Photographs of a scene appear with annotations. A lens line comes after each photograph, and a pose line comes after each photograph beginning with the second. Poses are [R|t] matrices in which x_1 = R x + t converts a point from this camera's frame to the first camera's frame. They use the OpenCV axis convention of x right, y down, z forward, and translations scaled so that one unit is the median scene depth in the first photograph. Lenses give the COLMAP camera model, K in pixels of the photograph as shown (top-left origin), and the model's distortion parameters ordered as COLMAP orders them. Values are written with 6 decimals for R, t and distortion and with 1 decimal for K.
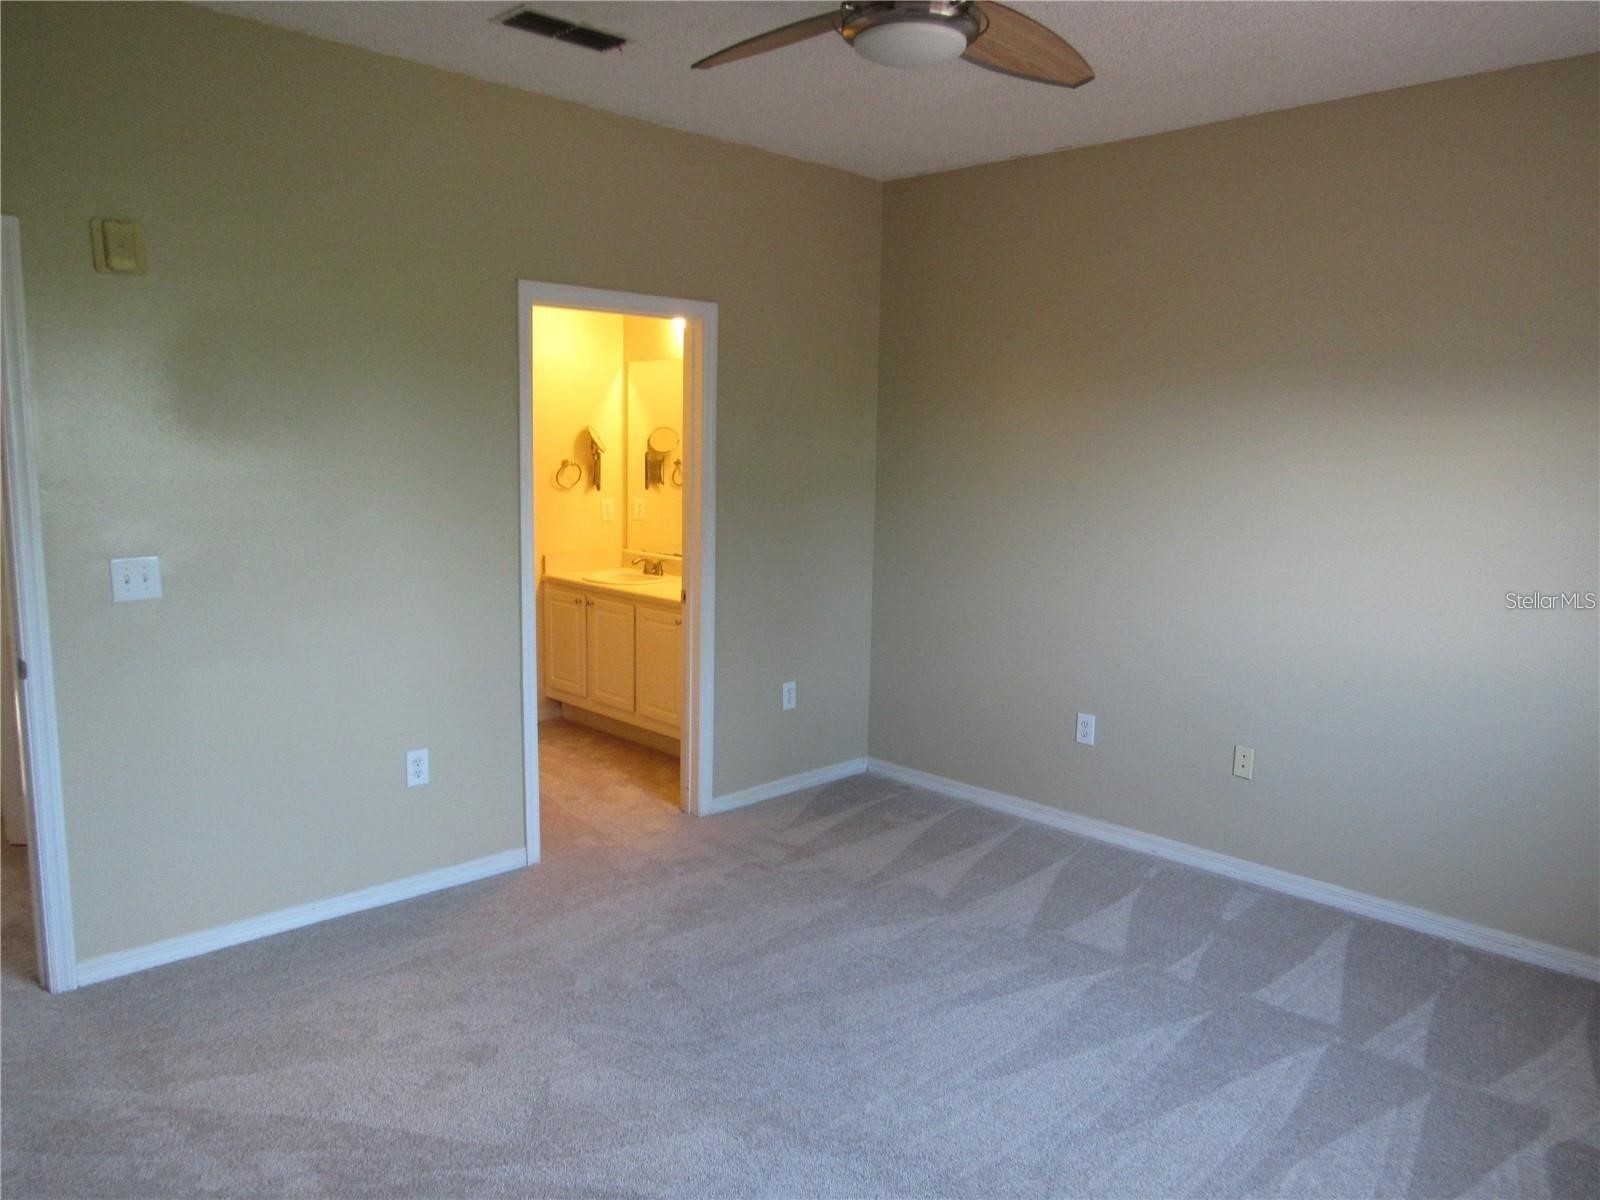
lens RADIAL K [[1157.8, 0, 802.2], [0, 1157.8, 589.2], [0, 0, 1]] dist [-0.022168, 0.008694]
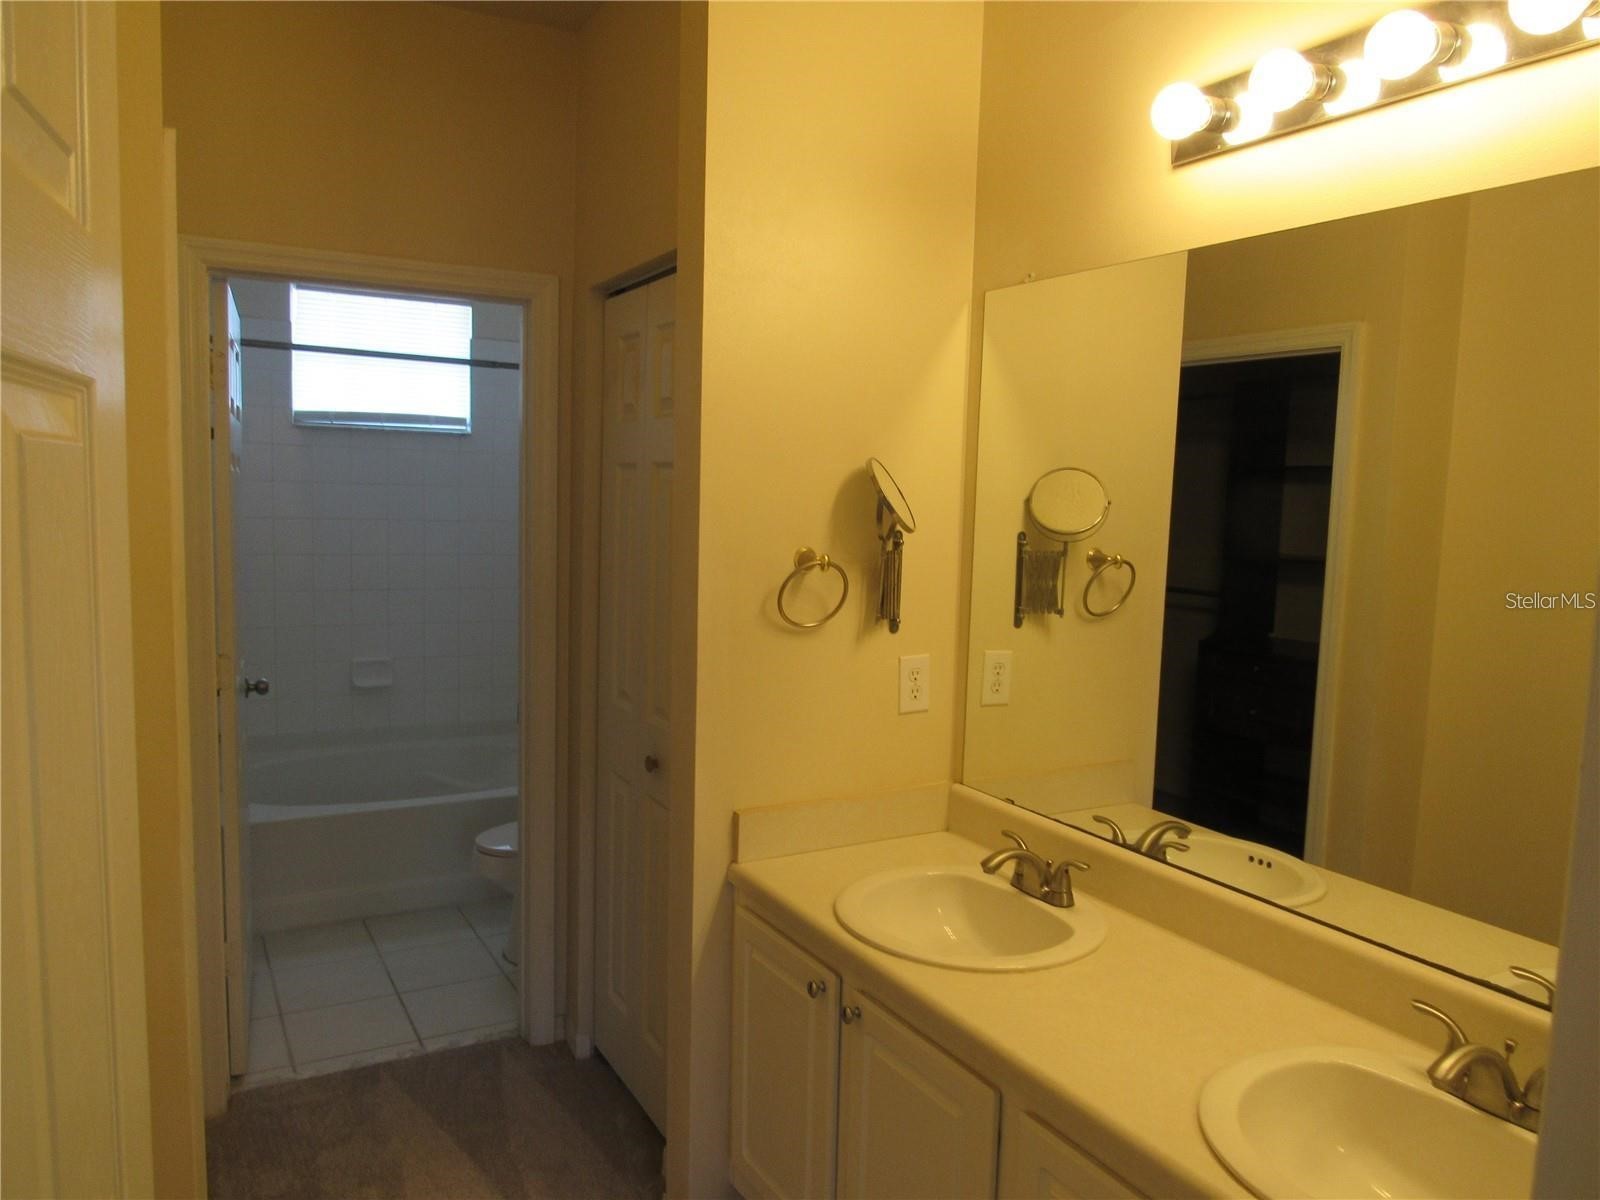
lens RADIAL K [[1157.8, 0, 795.7], [0, 1157.8, 601.3], [0, 0, 1]] dist [-0.022168, 0.008694]
pose [[0.964993, 0.032118, -0.260300, -0.109333], [-0.043724, 0.998285, -0.038921, -0.079410], [0.258604, 0.048940, 0.964743, 0.629433]]
